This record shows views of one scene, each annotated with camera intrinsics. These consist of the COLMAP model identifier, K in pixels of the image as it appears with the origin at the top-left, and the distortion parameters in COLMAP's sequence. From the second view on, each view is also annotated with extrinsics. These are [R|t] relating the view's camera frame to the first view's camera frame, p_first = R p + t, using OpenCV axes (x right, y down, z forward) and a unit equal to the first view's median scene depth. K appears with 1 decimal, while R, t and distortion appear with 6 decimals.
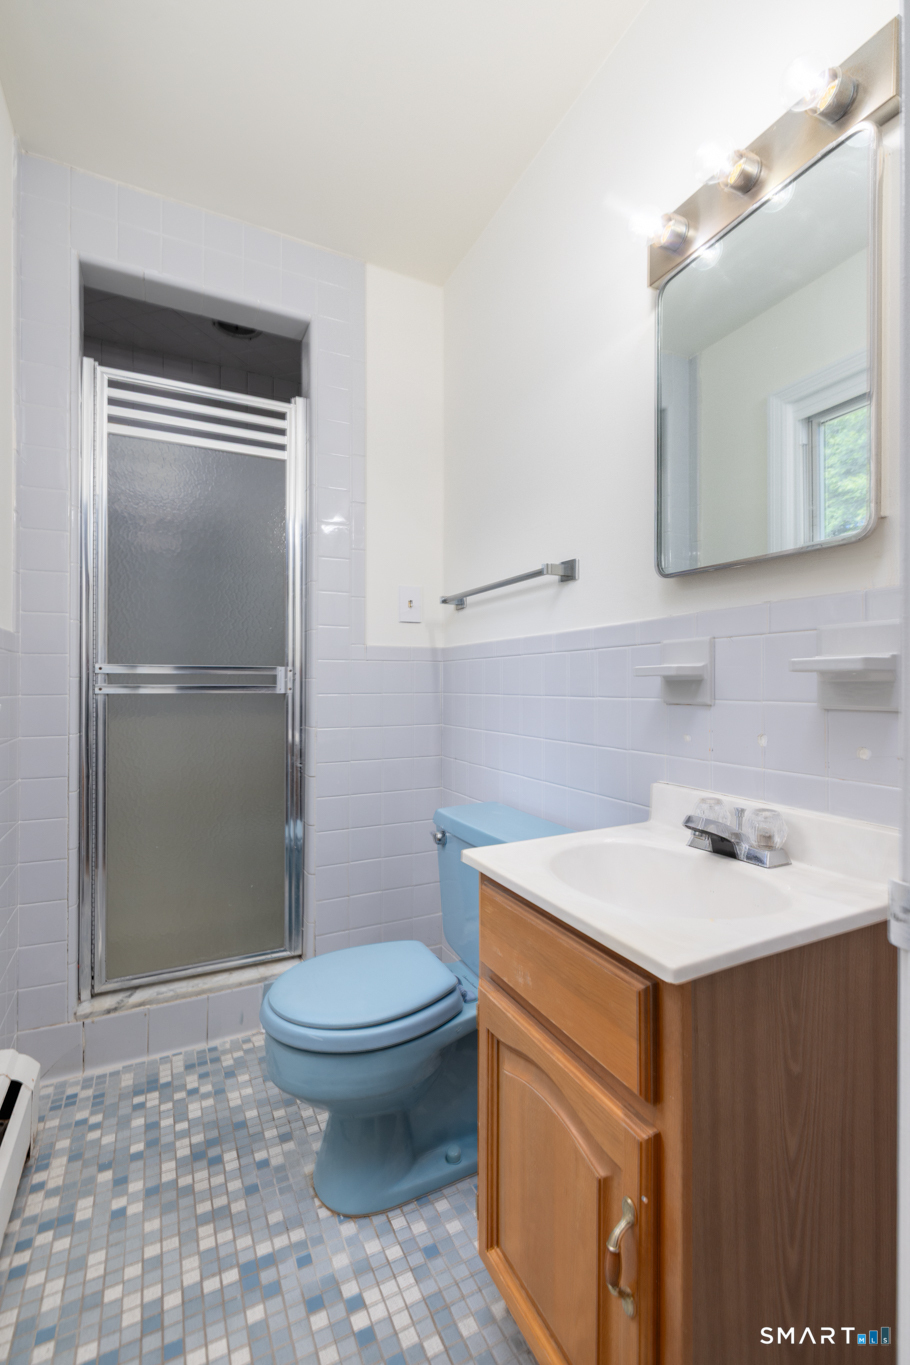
lens RADIAL K [[584.4, 0, 453.2], [0, 584.4, 690.0], [0, 0, 1]] dist [-0.004075, 0.001024]
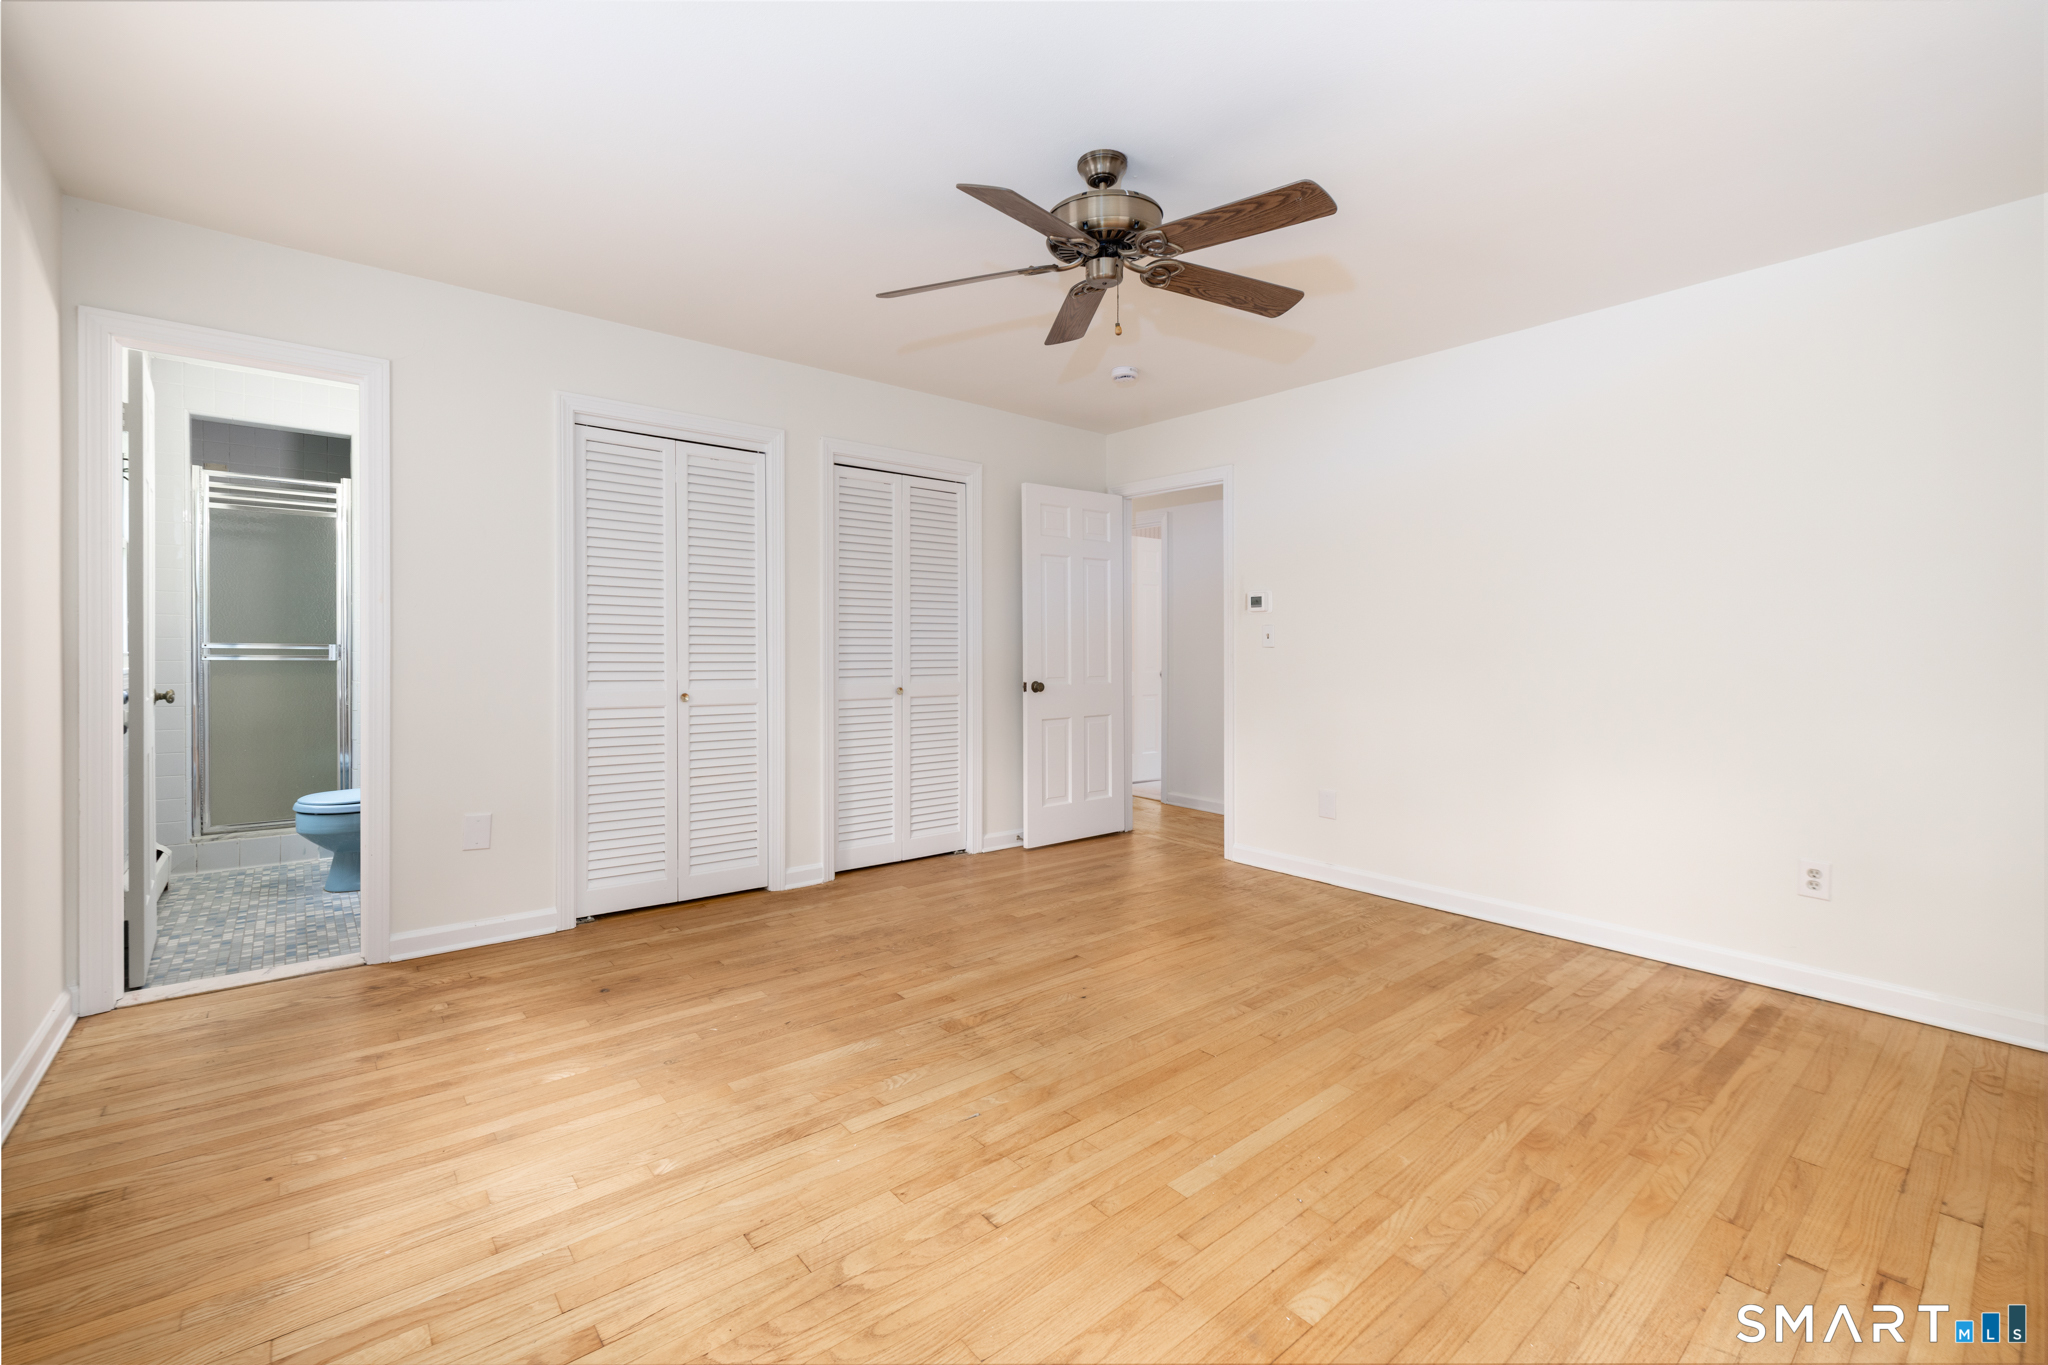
lens RADIAL K [[876.9, 0, 1021.7], [0, 876.9, 668.8], [0, 0, 1]] dist [-0.004075, 0.001024]
pose [[0.981454, 0.000333, 0.191700, 1.208809], [-0.002974, 0.999905, 0.013488, -0.010476], [-0.191677, -0.013808, 0.981361, -1.907119]]
